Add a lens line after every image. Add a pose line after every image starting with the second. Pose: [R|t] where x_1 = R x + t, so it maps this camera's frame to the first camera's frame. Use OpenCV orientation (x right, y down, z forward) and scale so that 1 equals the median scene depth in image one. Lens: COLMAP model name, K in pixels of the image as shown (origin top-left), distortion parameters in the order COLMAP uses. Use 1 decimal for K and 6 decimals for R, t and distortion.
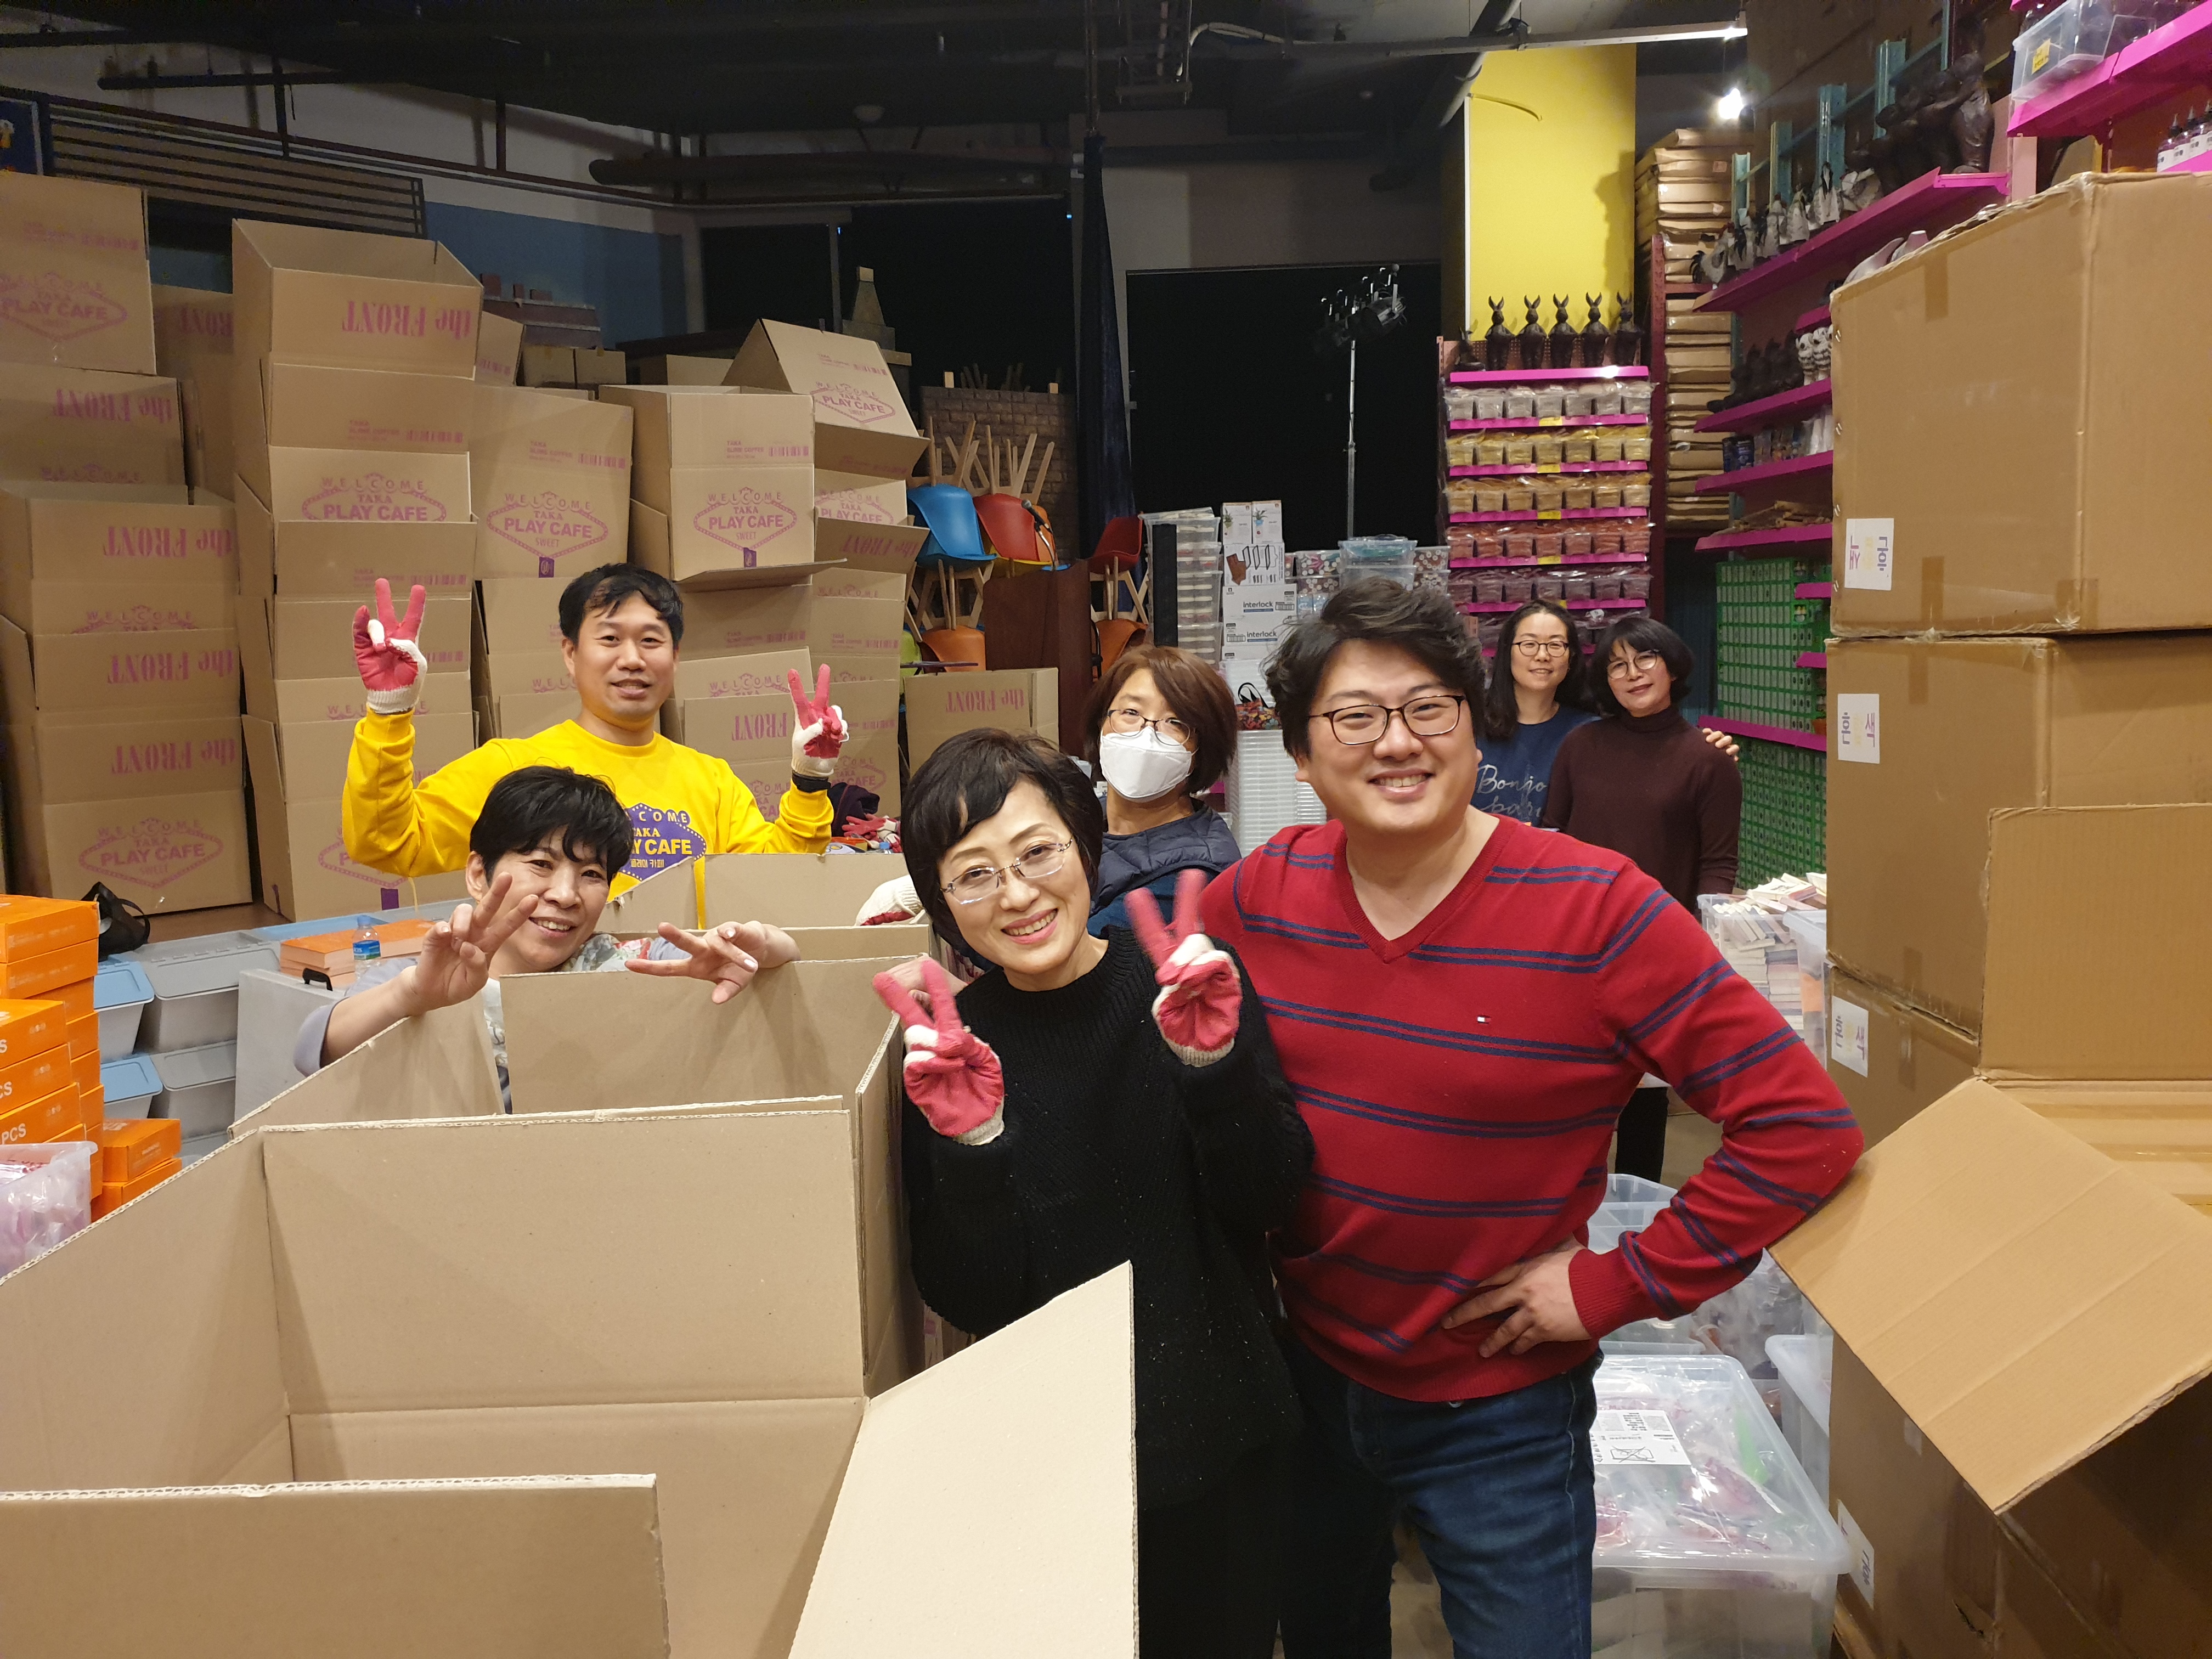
lens RADIAL K [[1798.6, 0, 1106.0], [0, 1798.6, 829.5], [0, 0, 1]] dist [0.016686, -0.008390]
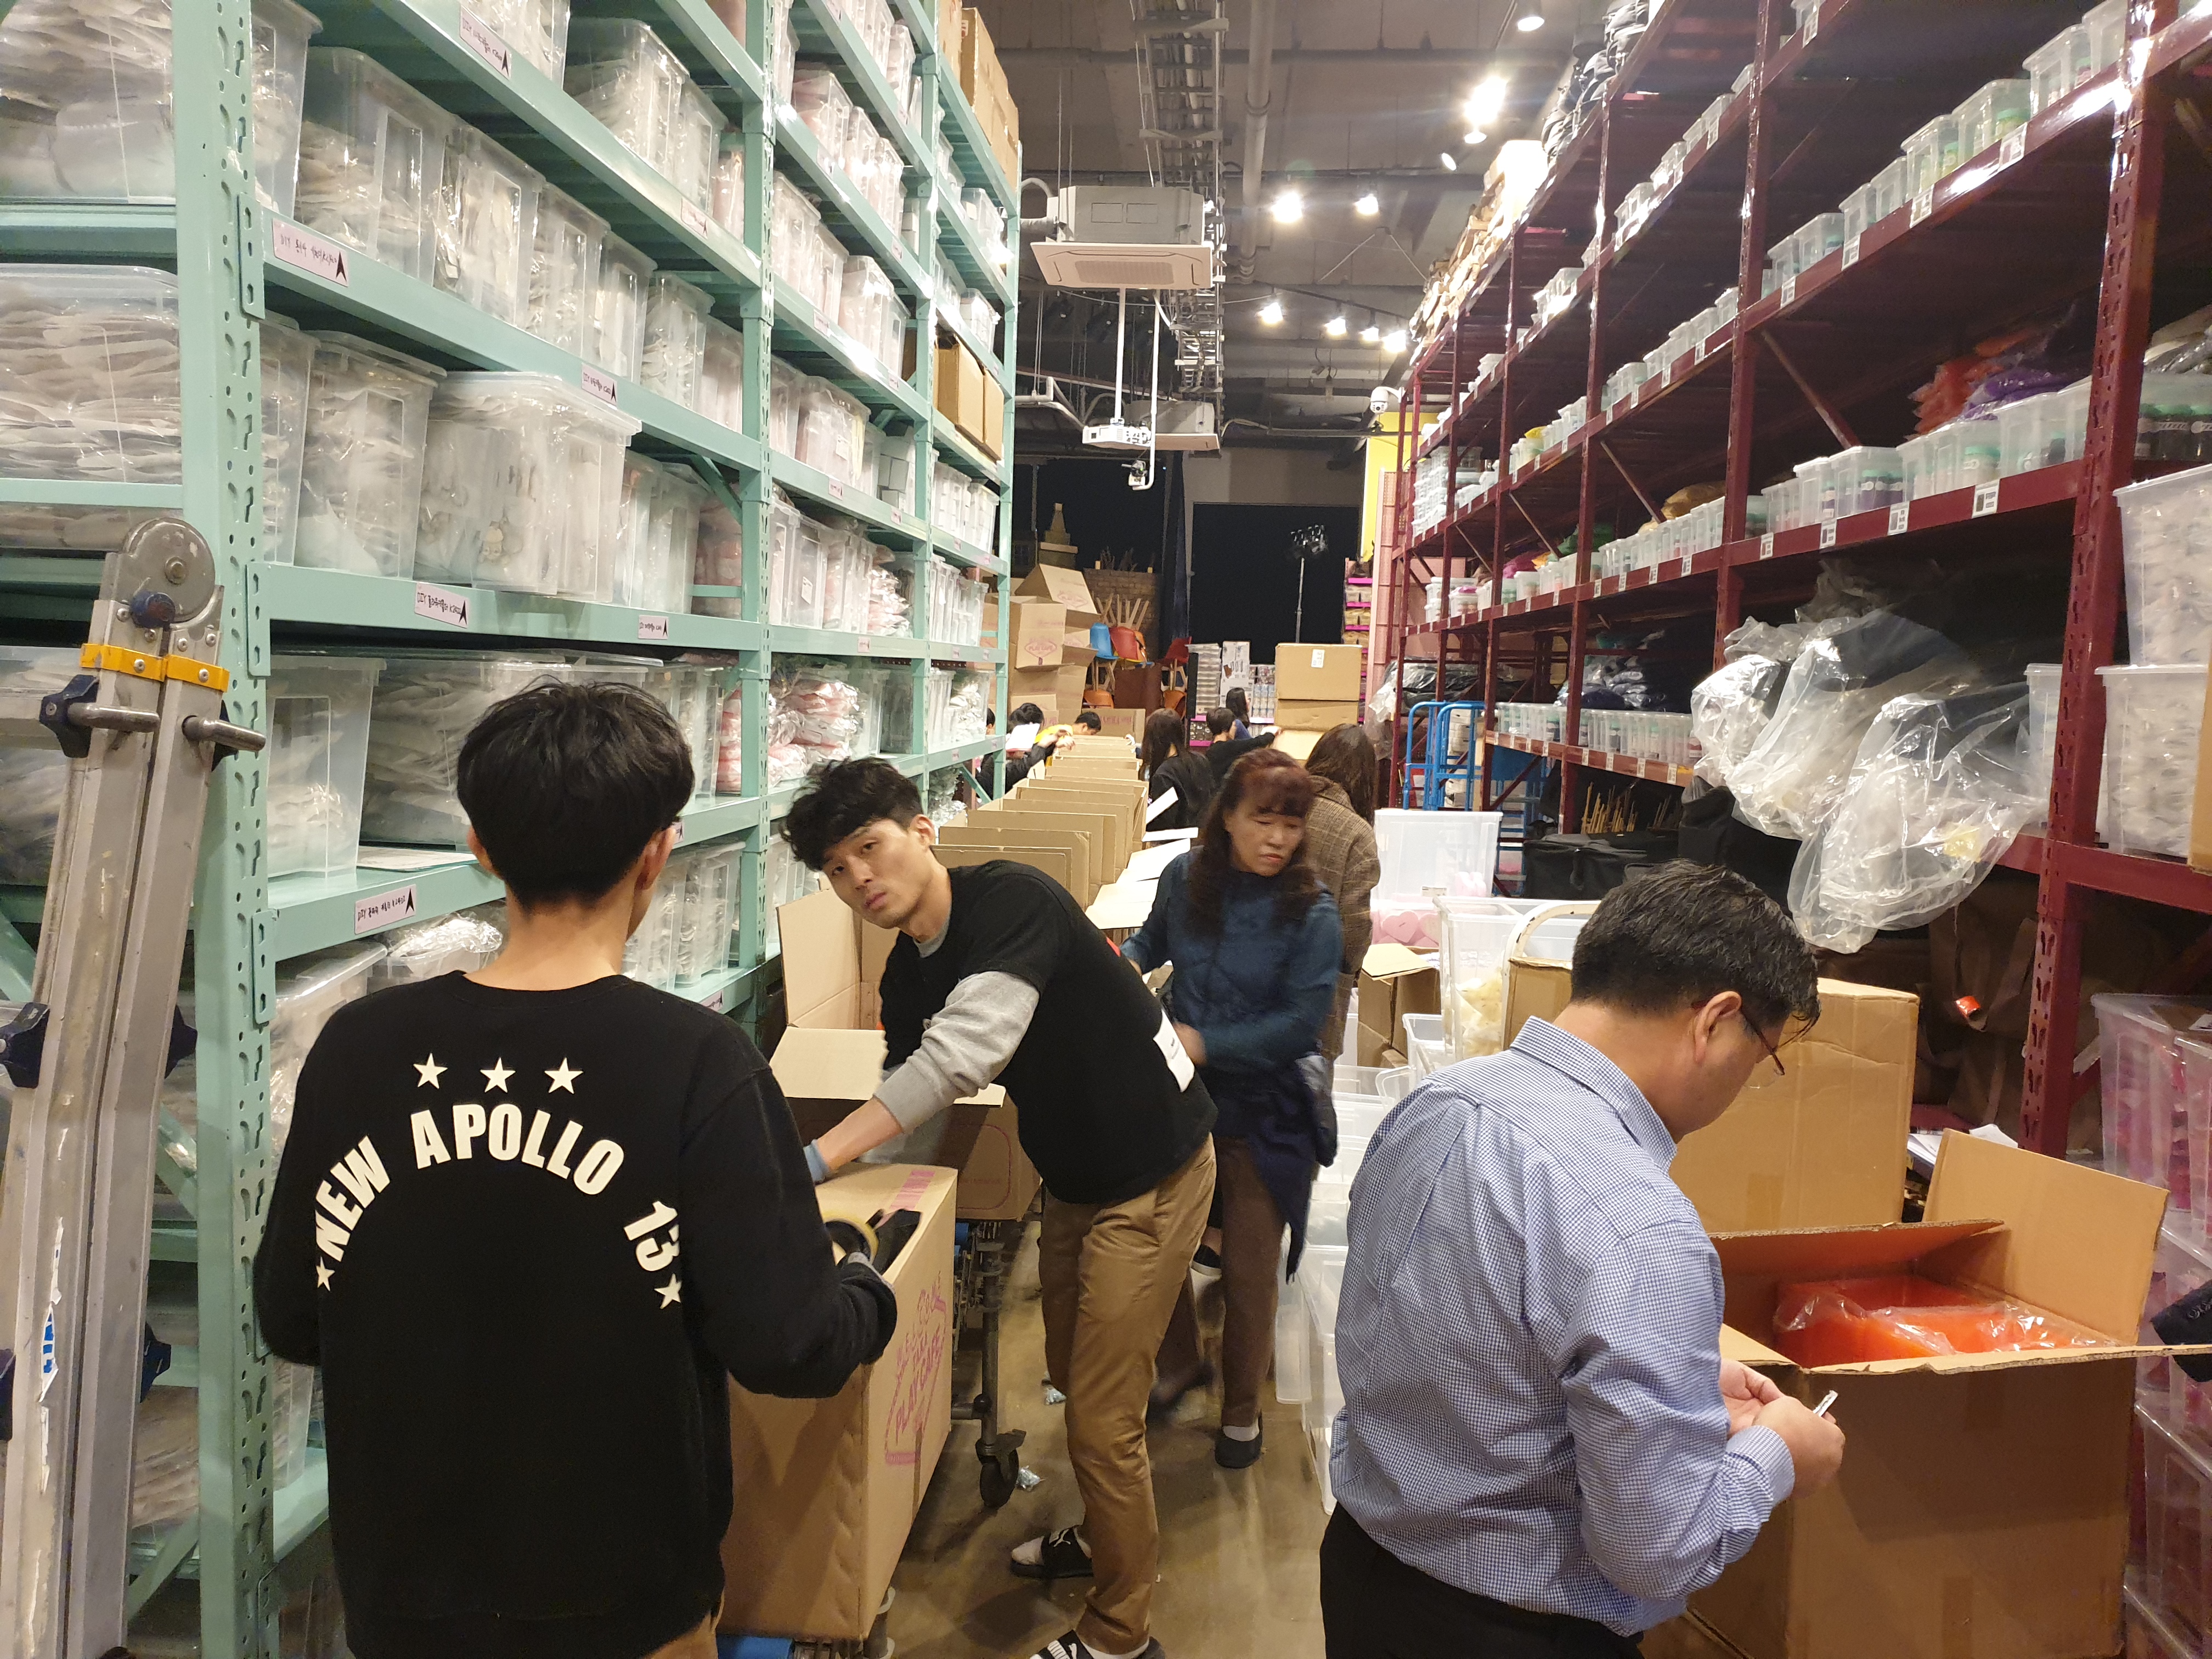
lens RADIAL K [[1911.3, 0, 1106.4], [0, 1911.3, 894.8], [0, 0, 1]] dist [0.041066, -0.074869]
pose [[0.997282, 0.065807, -0.033133, 0.018732], [-0.066109, 0.997780, -0.008100, 0.151595], [0.032527, 0.010268, 0.999418, -1.296033]]
